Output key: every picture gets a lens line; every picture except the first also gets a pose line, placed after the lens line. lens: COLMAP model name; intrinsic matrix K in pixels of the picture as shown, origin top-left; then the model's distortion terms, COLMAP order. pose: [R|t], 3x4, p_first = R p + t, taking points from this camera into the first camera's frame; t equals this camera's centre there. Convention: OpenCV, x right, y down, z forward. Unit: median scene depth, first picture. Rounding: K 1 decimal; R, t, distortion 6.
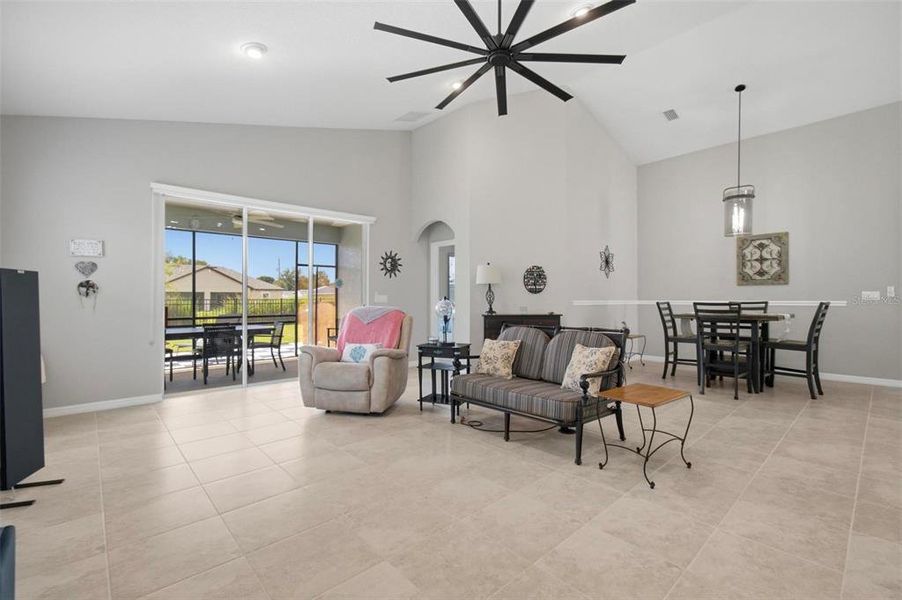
lens RADIAL K [[405.9, 0, 444.1], [0, 405.9, 299.8], [0, 0, 1]] dist [-0.001386, 0.000018]
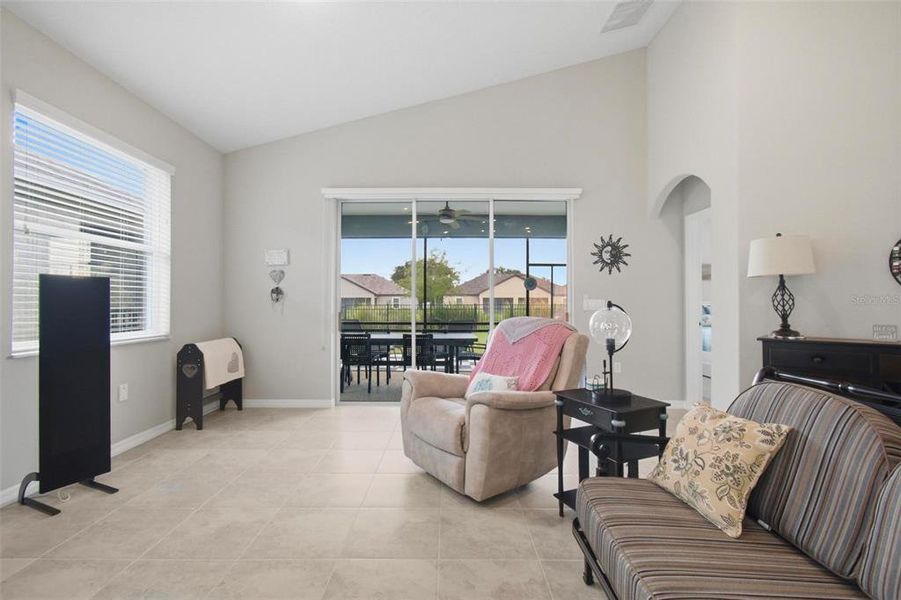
lens RADIAL K [[401.8, 0, 447.7], [0, 401.8, 297.4], [0, 0, 1]] dist [-0.001955, 0.000297]
pose [[0.742943, -0.008988, -0.669294, 0.135732], [-0.004099, 0.999830, -0.017976, -0.001942], [0.669342, 0.016099, 0.742780, 0.368754]]
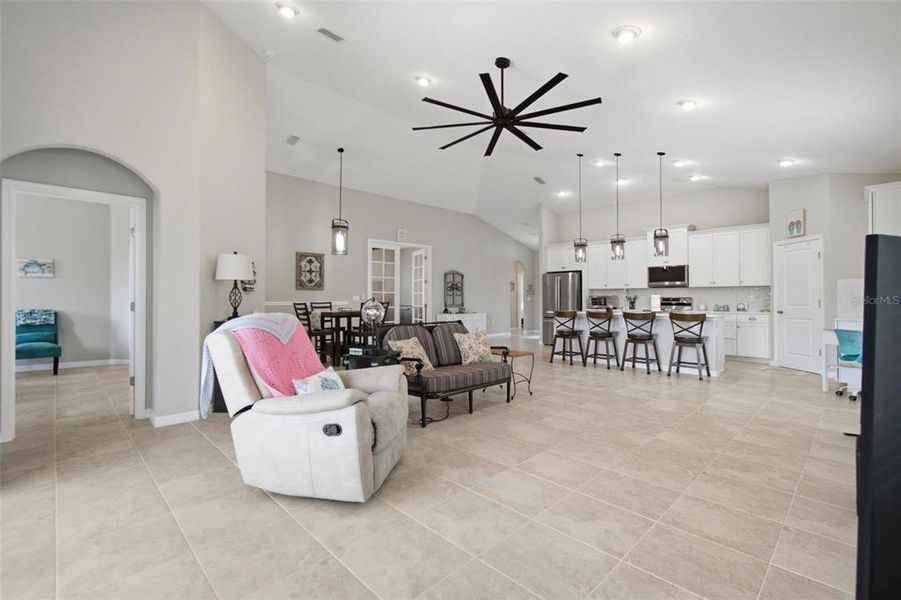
lens RADIAL K [[401.8, 0, 447.7], [0, 401.8, 297.4], [0, 0, 1]] dist [-0.001955, 0.000297]
pose [[-0.046799, 0.006892, 0.998881, -0.628426], [0.003874, 0.999970, -0.006718, -0.000963], [-0.998897, 0.003555, -0.046824, 0.653467]]
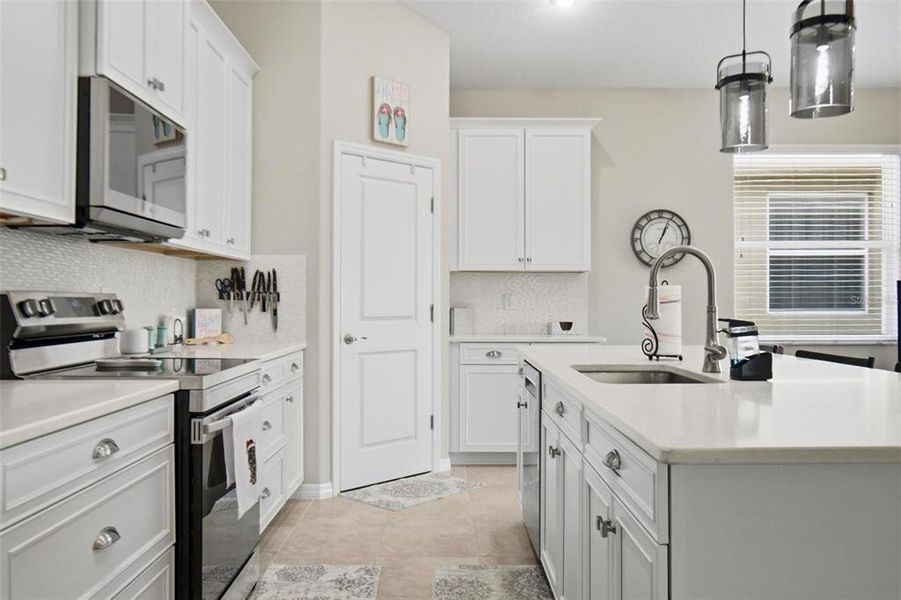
lens RADIAL K [[743.2, 0, 449.0], [0, 743.2, 297.2], [0, 0, 1]] dist [0.003555, -0.000477]
pose [[-0.665176, -0.002473, -0.746683, 1.068256], [-0.001070, 0.999997, -0.002358, -0.004891], [0.746686, -0.000769, -0.665176, 0.210418]]
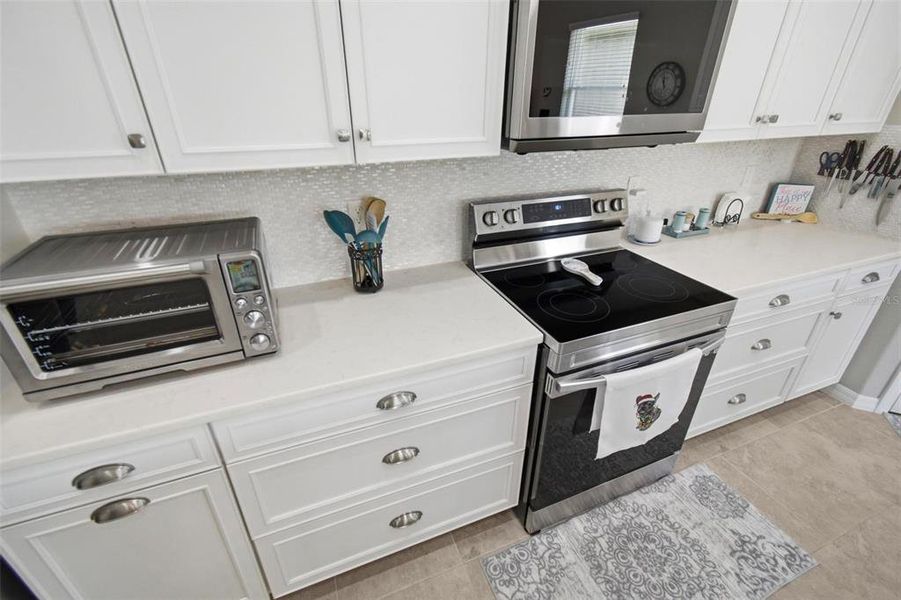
lens RADIAL K [[399.1, 0, 447.8], [0, 399.1, 297.8], [0, 0, 1]] dist [0.007830, -0.000055]
pose [[-0.937813, -0.155885, 0.310172, 0.851018], [0.002640, 0.890276, 0.455414, -0.076010], [-0.347131, 0.427912, -0.834501, 0.023990]]
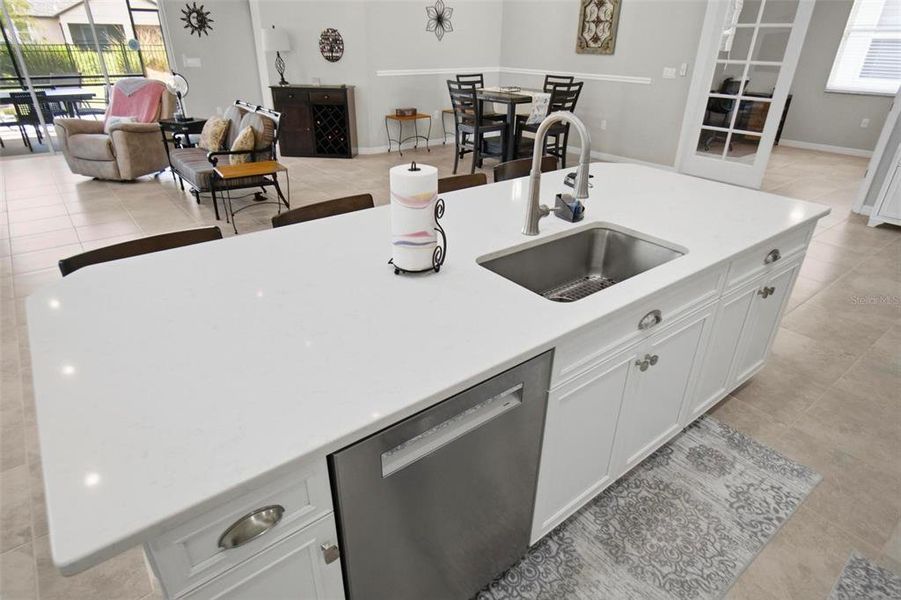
lens RADIAL K [[511.2, 0, 447.0], [0, 511.2, 300.1], [0, 0, 1]] dist [0.005241, 0.001337]
pose [[0.997575, 0.042060, -0.055449, 0.590809], [-0.012010, 0.888813, 0.458114, -0.072798], [0.068552, -0.456337, 0.887163, -0.289056]]
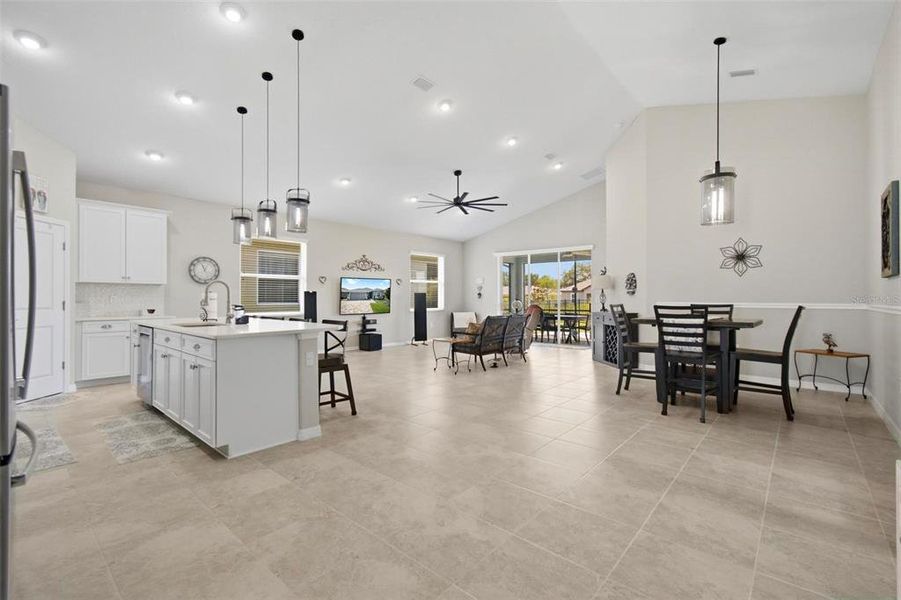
lens RADIAL K [[394.7, 0, 444.7], [0, 394.7, 296.1], [0, 0, 1]] dist [0.001051, 0.000407]
pose [[0.109218, -0.004985, -0.994005, 1.367006], [-0.002716, 0.999982, -0.005313, -0.006238], [0.994014, 0.003280, 0.109203, 0.335093]]
